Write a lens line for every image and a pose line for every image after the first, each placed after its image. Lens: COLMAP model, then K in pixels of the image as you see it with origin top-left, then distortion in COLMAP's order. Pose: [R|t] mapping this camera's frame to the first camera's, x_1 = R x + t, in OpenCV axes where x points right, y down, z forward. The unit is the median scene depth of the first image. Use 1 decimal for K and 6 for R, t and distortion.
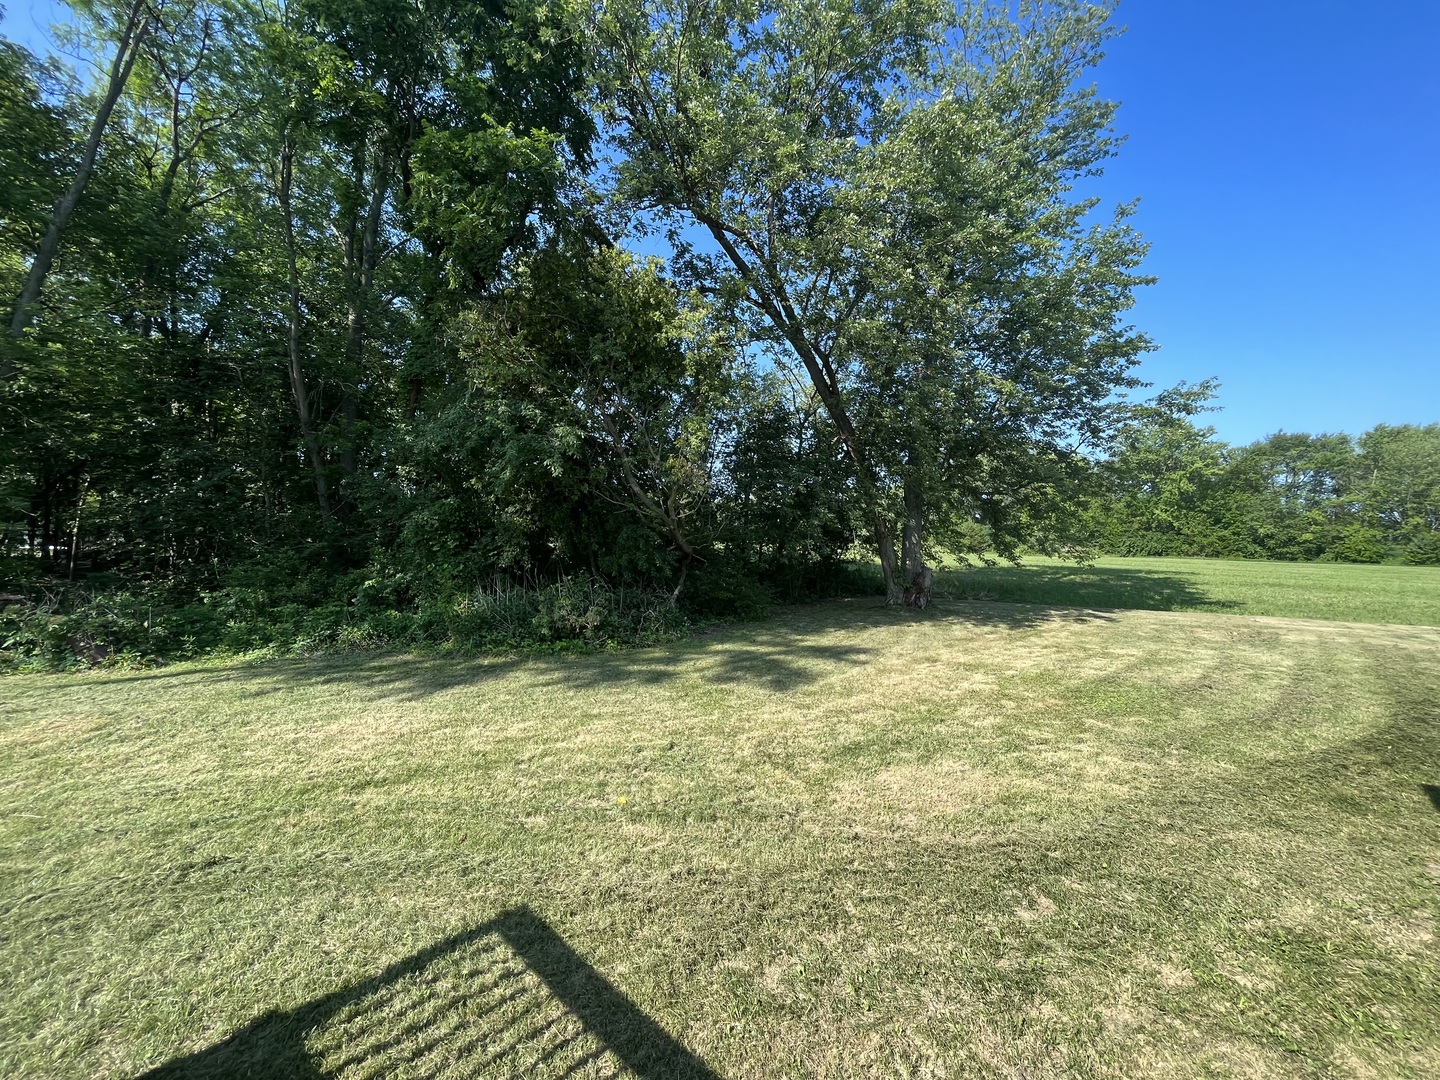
lens RADIAL K [[581.9, 0, 715.4], [0, 581.9, 539.4], [0, 0, 1]] dist [-0.001562, 0.000526]
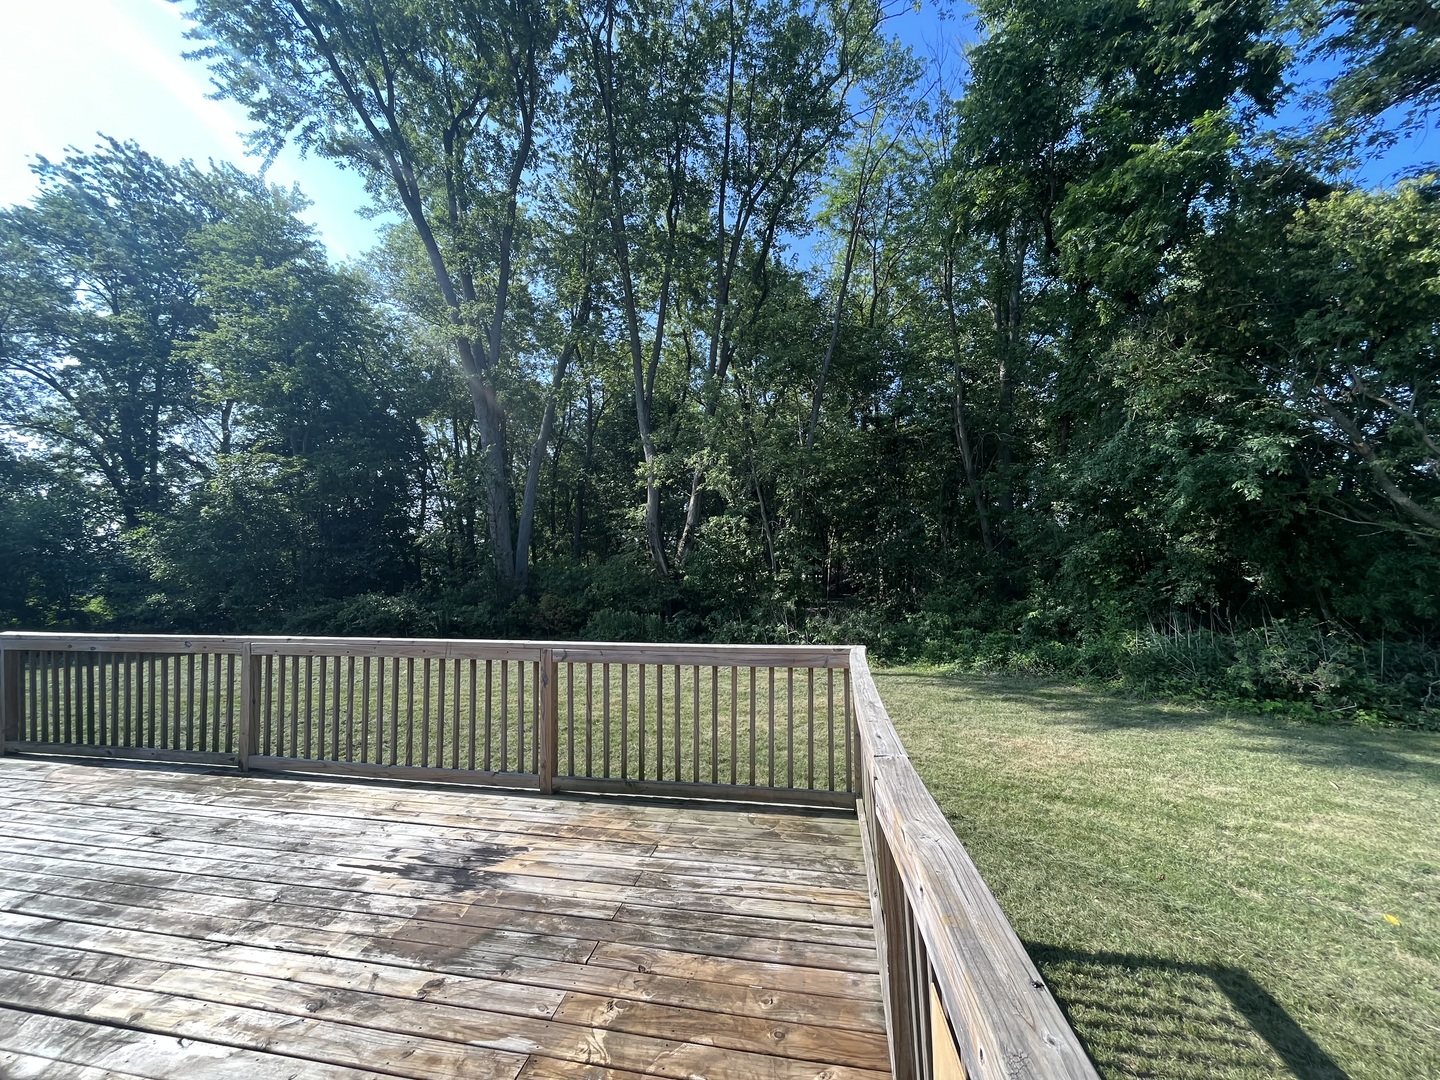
lens RADIAL K [[581.9, 0, 715.4], [0, 581.9, 539.4], [0, 0, 1]] dist [-0.001562, 0.000526]
pose [[0.527180, -0.055322, -0.847951, 0.023650], [0.016979, 0.998365, -0.054580, -0.017942], [0.849584, 0.014376, 0.527258, -0.090641]]
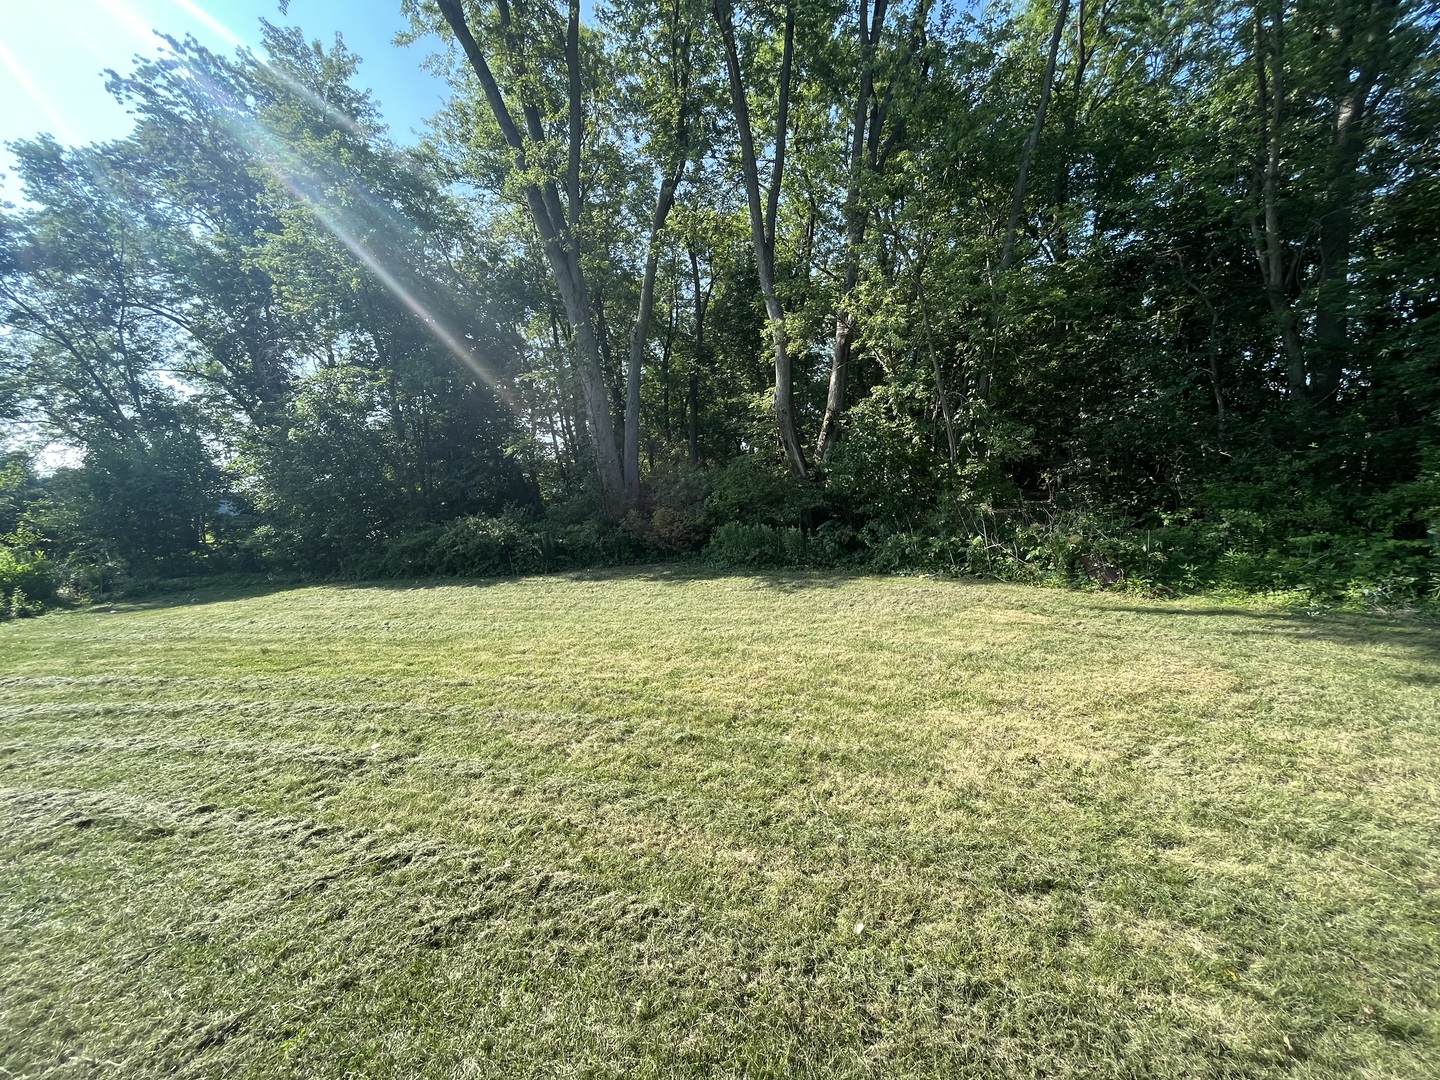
lens RADIAL K [[579.2, 0, 720.0], [0, 579.2, 540.0], [0, 0, 1]] dist [-0.000464, -0.017695]
pose [[0.348497, 0.062427, -0.935229, -0.382837], [0.069904, 0.993270, 0.092350, 0.001440], [0.934700, -0.097560, 0.341788, 0.061759]]
